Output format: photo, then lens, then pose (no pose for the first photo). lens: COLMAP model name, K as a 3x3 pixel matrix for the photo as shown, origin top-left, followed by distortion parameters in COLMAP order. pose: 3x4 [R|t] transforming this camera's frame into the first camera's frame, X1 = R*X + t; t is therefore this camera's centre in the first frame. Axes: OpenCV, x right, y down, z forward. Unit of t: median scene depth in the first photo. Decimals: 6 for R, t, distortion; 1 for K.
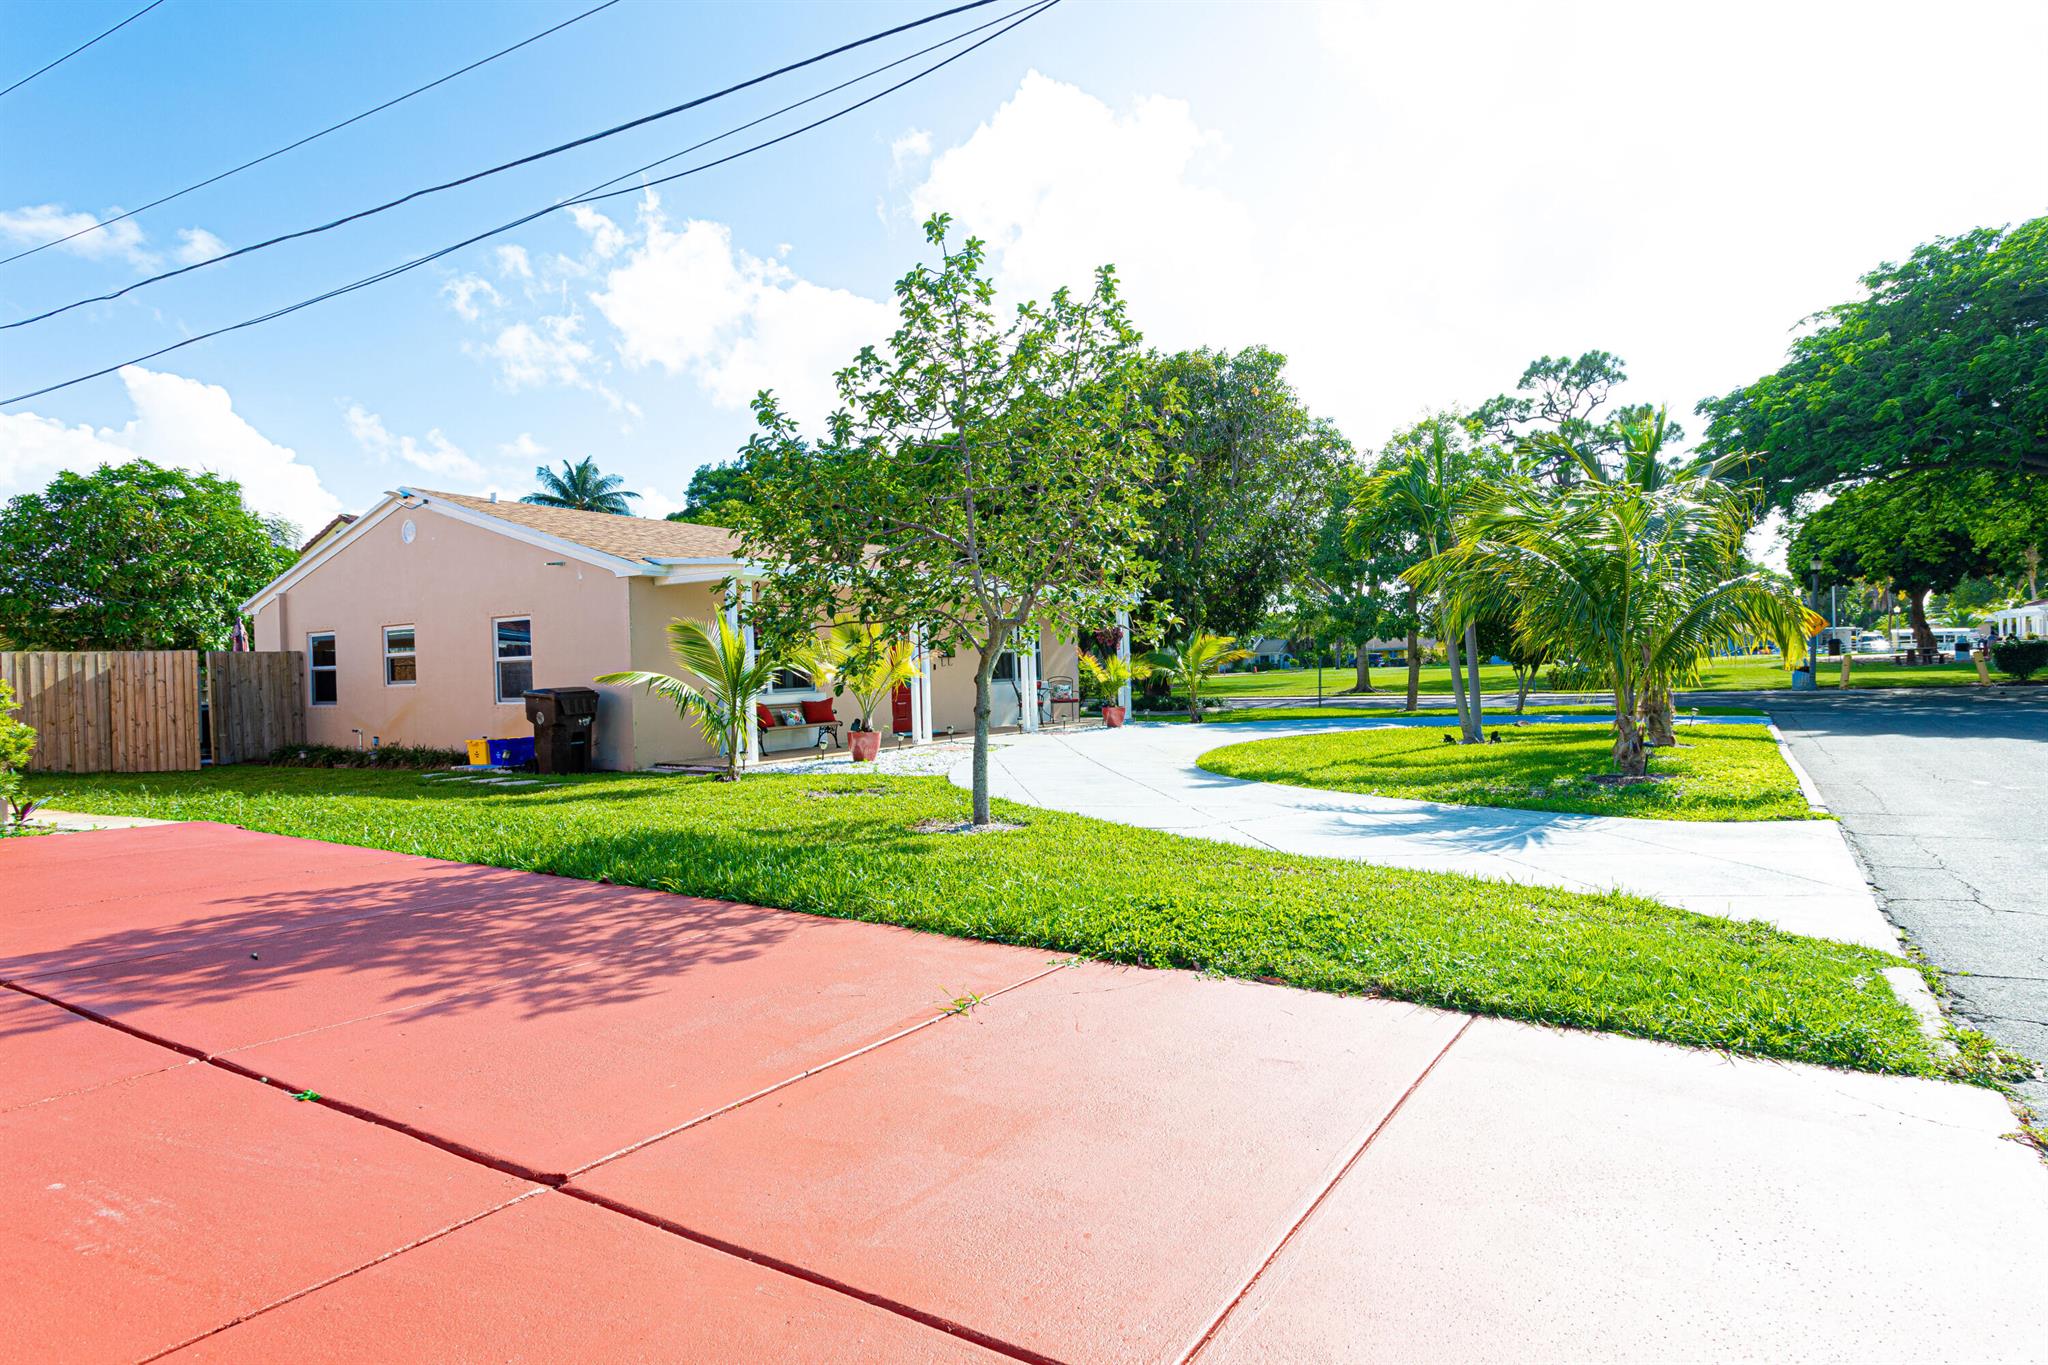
lens RADIAL K [[1035.3, 0, 1017.5], [0, 1035.3, 656.8], [0, 0, 1]] dist [0.006571, -0.000011]
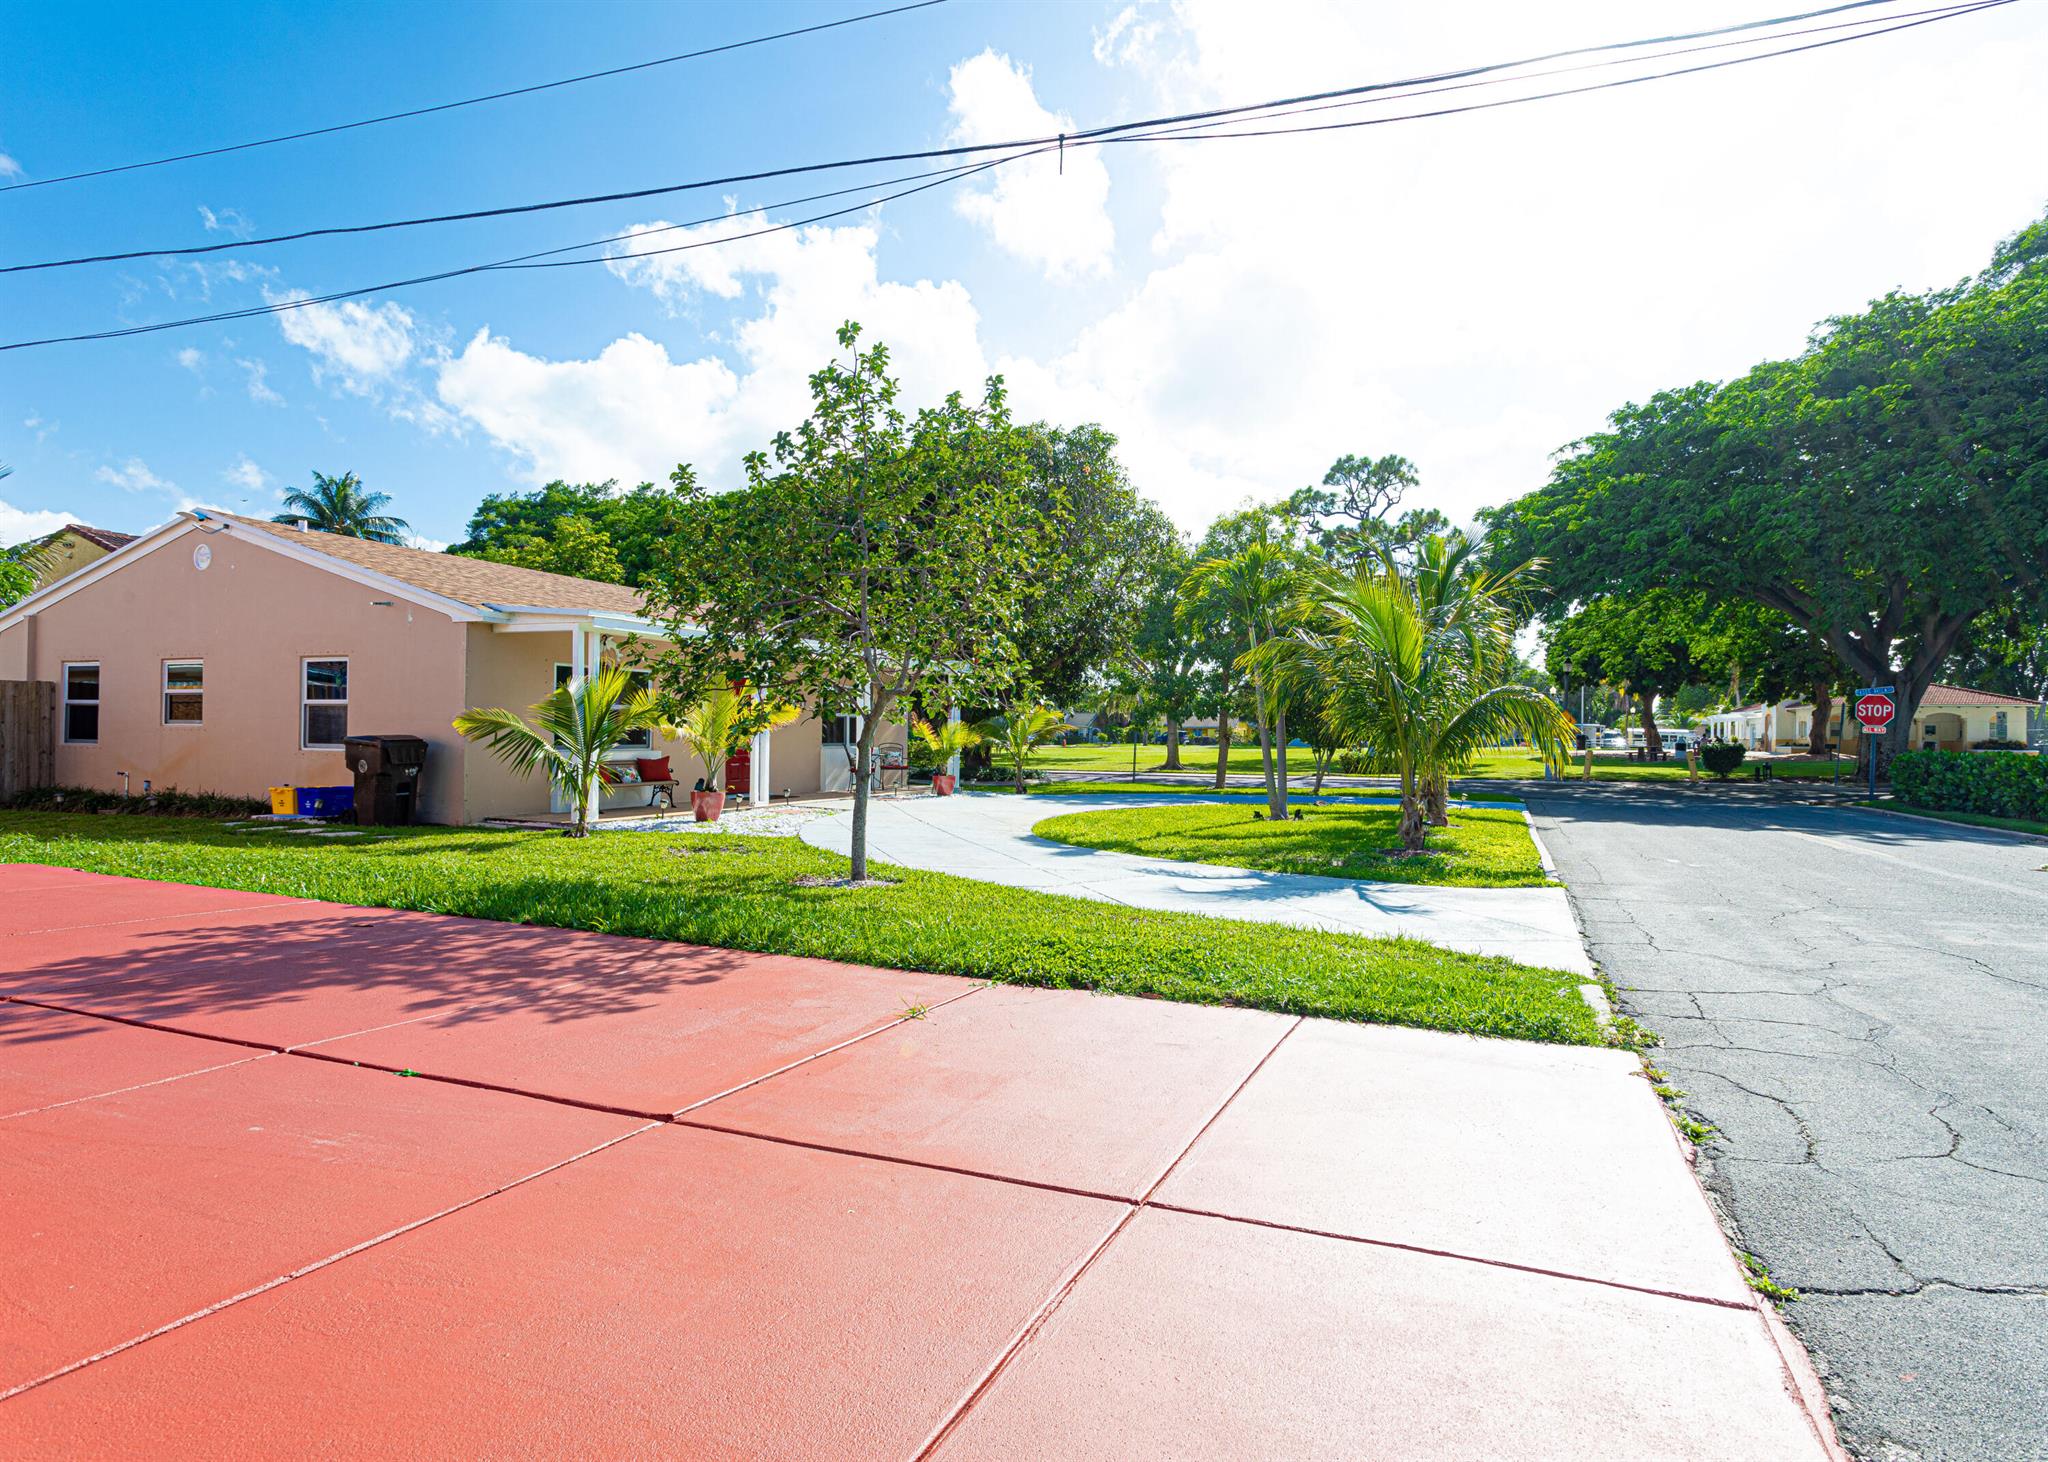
lens RADIAL K [[1128.4, 0, 1020.1], [0, 1128.4, 706.3], [0, 0, 1]] dist [-0.004955, 0.000217]
pose [[0.979172, 0.045138, 0.197952, -0.071632], [-0.042403, 0.998938, -0.018038, -0.002194], [-0.198556, 0.009268, 0.980046, -0.113004]]
